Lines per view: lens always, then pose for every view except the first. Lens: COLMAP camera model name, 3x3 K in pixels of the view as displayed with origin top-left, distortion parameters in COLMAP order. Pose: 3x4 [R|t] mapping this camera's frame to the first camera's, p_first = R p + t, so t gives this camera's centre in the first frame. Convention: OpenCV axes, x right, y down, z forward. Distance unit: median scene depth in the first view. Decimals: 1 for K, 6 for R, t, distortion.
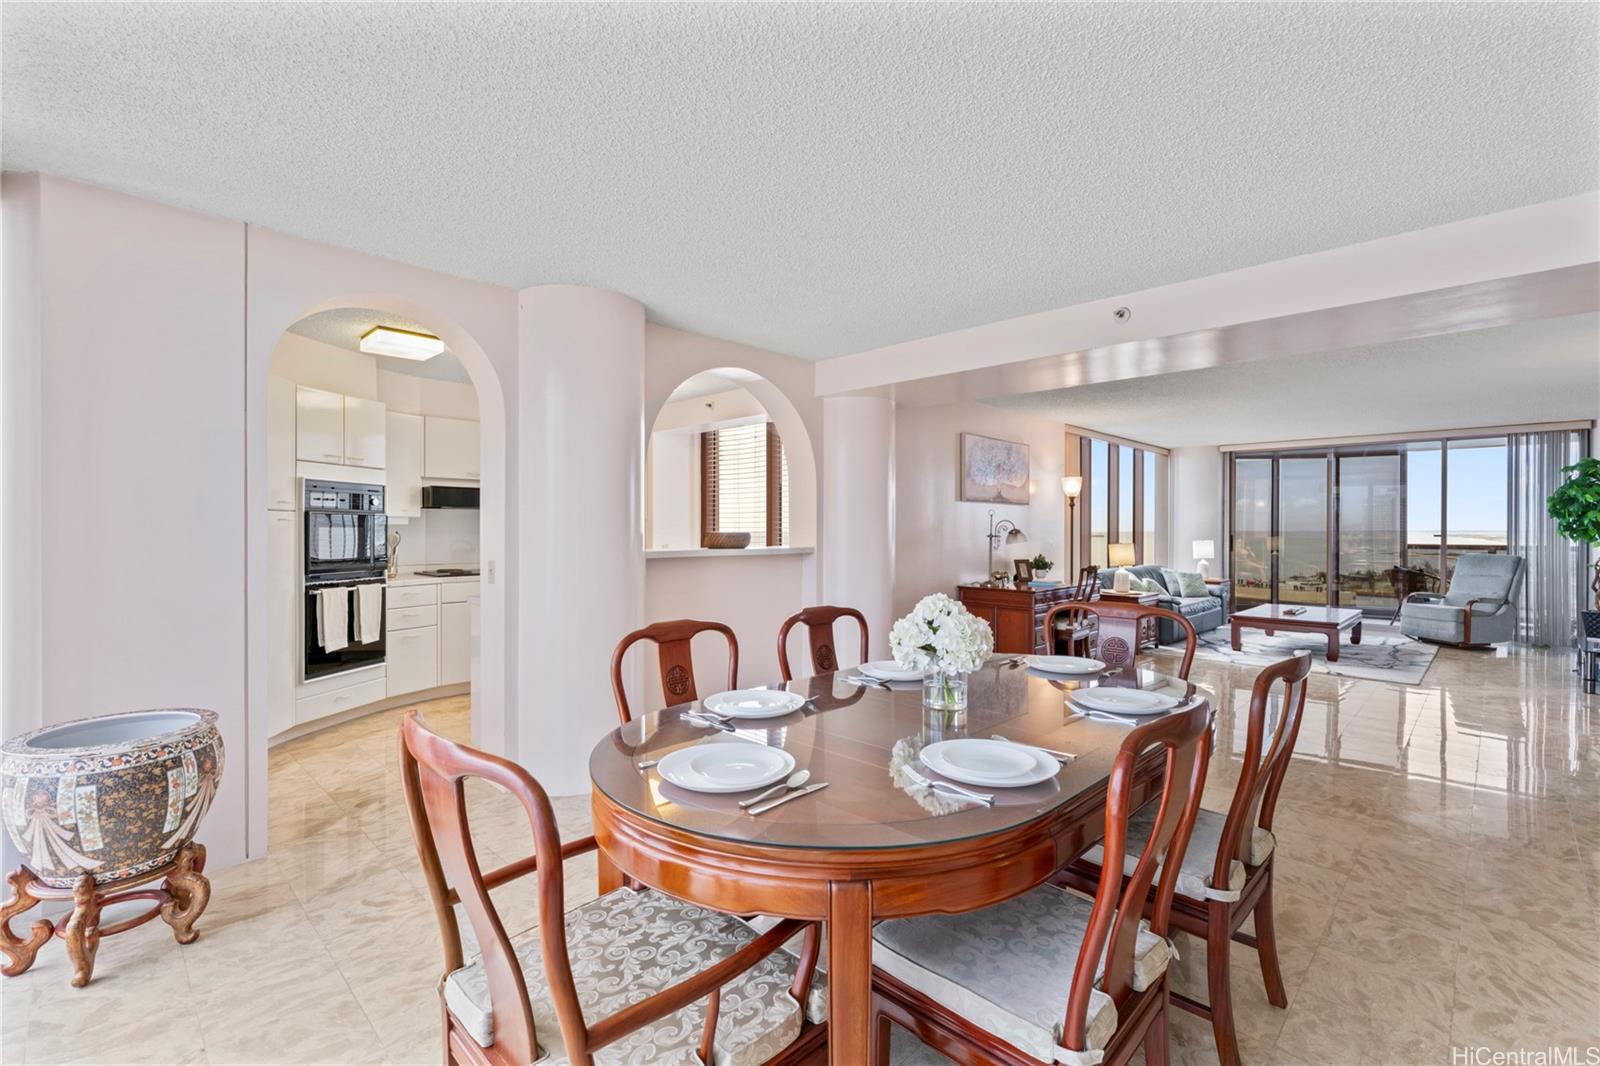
lens RADIAL K [[710.1, 0, 792.4], [0, 710.1, 532.5], [0, 0, 1]] dist [-0.003423, -0.000415]
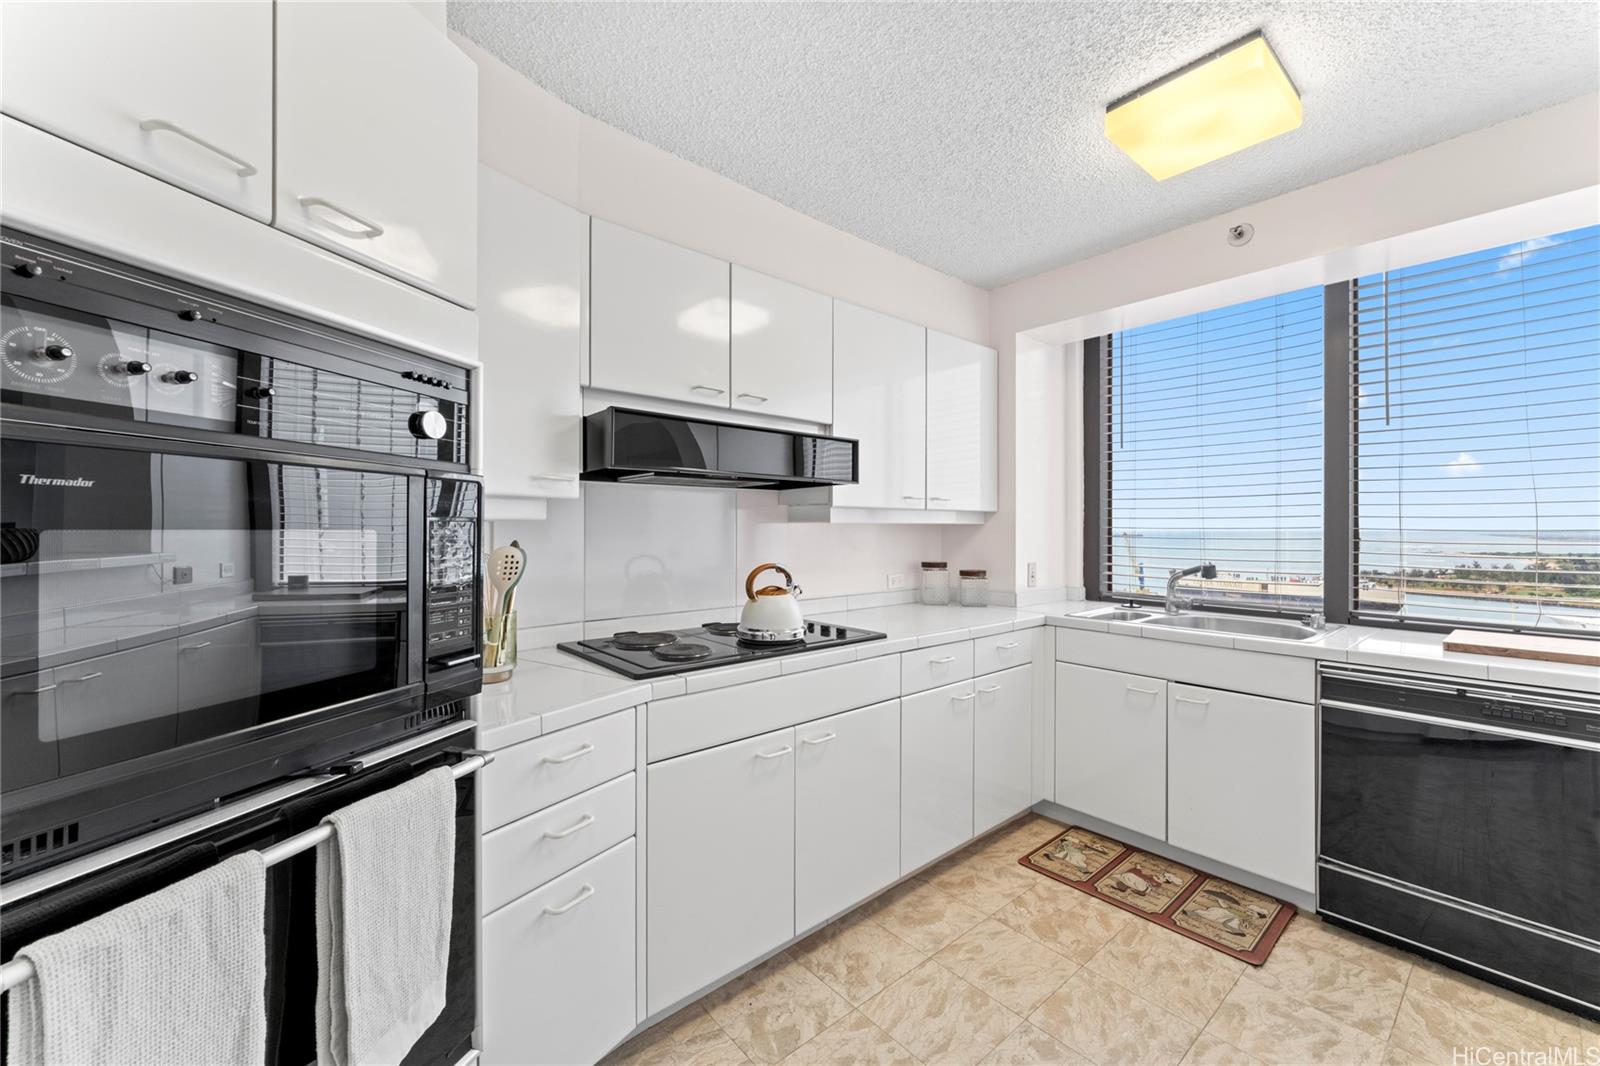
lens RADIAL K [[633.1, 0, 782.4], [0, 633.1, 527.0], [0, 0, 1]] dist [-0.000813, -0.000101]
pose [[0.994284, -0.000696, -0.106768, -0.444743], [0.000590, 0.999999, -0.001021, -0.008080], [0.106769, 0.000952, 0.994283, 0.795910]]
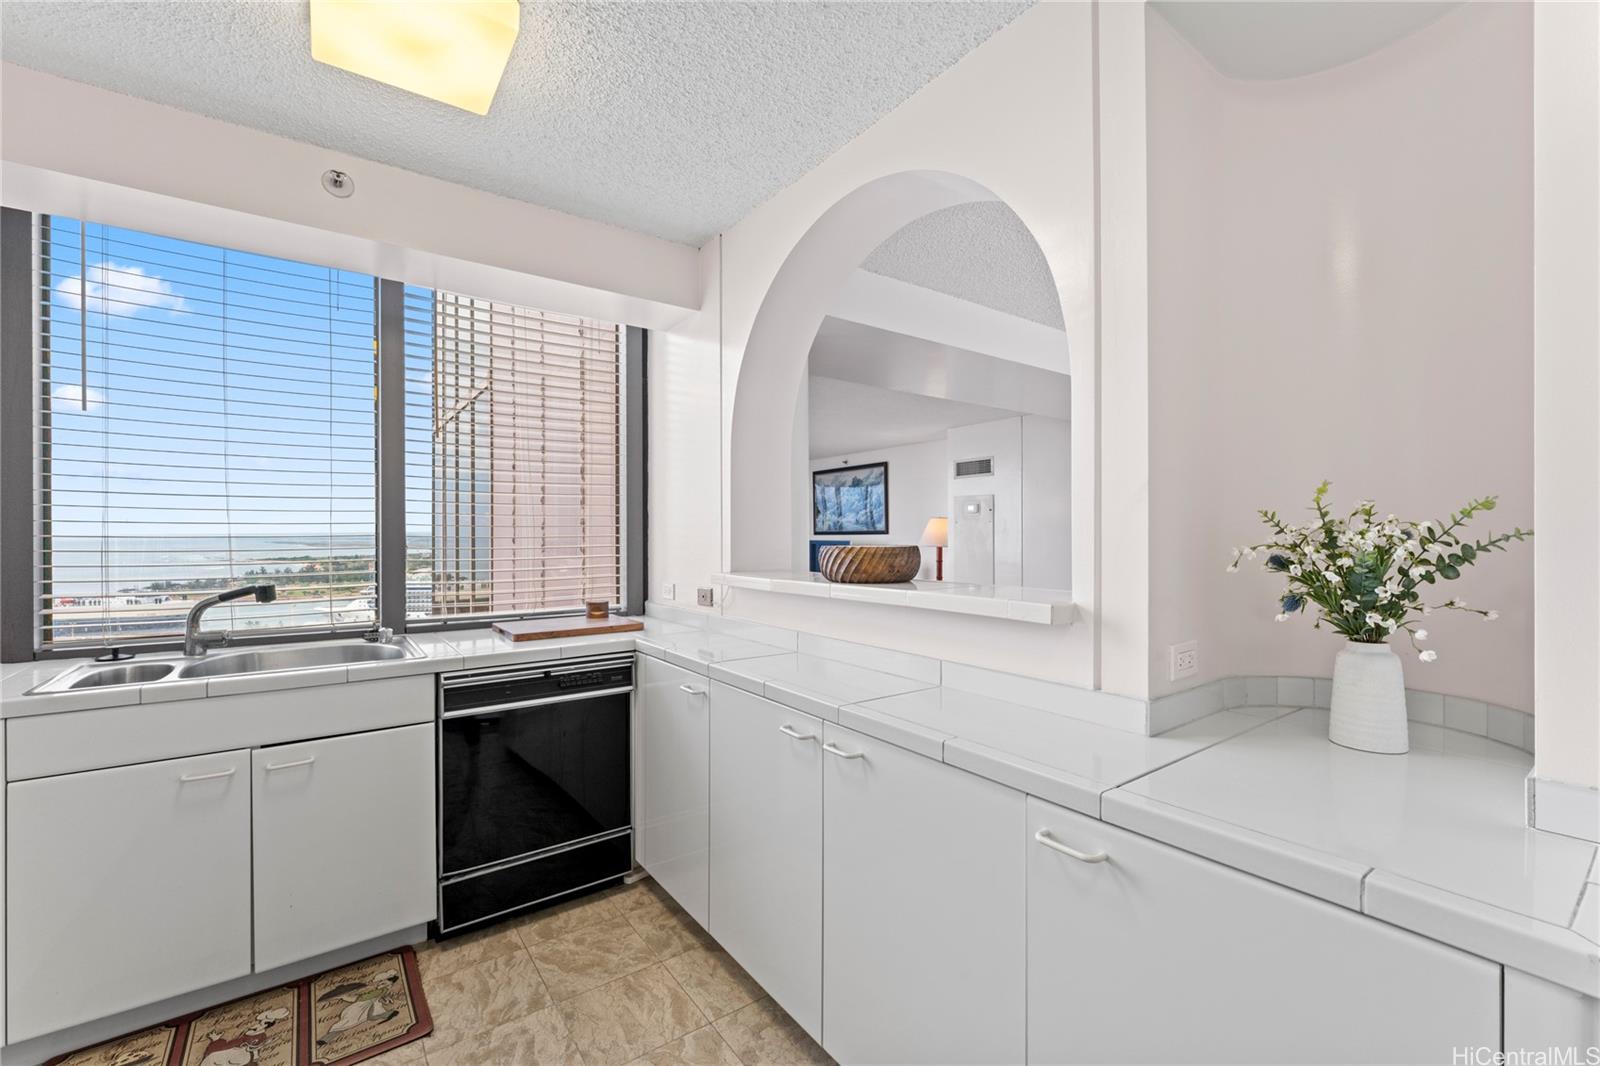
lens RADIAL K [[682.5, 0, 786.6], [0, 682.5, 534.1], [0, 0, 1]] dist [-0.002517, 0.000715]
pose [[0.163162, -0.002962, 0.986595, -0.551083], [0.005673, 0.999982, 0.002064, -0.008034], [-0.986583, 0.005260, 0.163176, 1.007754]]
